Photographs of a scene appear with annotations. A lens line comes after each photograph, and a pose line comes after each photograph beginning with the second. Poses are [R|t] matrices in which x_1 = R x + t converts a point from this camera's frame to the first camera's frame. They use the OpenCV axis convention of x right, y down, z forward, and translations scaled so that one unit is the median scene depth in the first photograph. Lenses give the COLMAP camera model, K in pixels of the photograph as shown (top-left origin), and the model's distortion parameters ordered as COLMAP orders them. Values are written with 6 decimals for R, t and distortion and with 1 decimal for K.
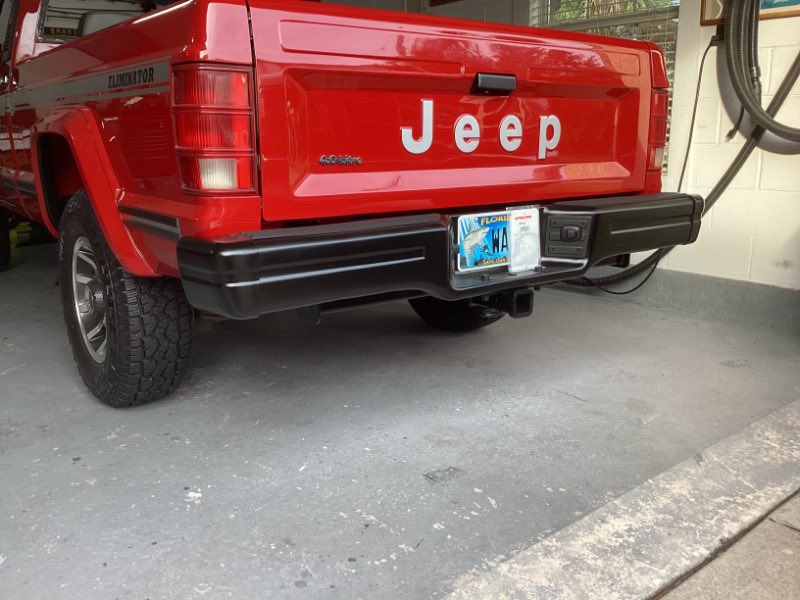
lens RADIAL K [[742.0, 0, 394.7], [0, 742.0, 304.8], [0, 0, 1]] dist [0.030862, 0.000000]
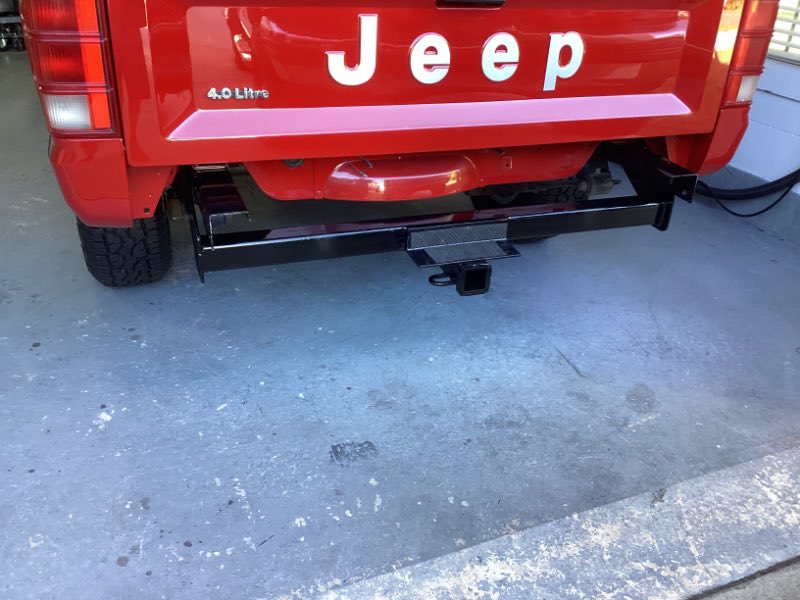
lens RADIAL K [[742.0, 0, 403.7], [0, 742.0, 302.5], [0, 0, 1]] dist [0.030862, 0.000000]
pose [[0.953647, 0.183155, -0.238773, 0.313250], [-0.113460, 0.953734, 0.278422, -0.207655], [0.278720, -0.238425, 0.930306, 0.215576]]
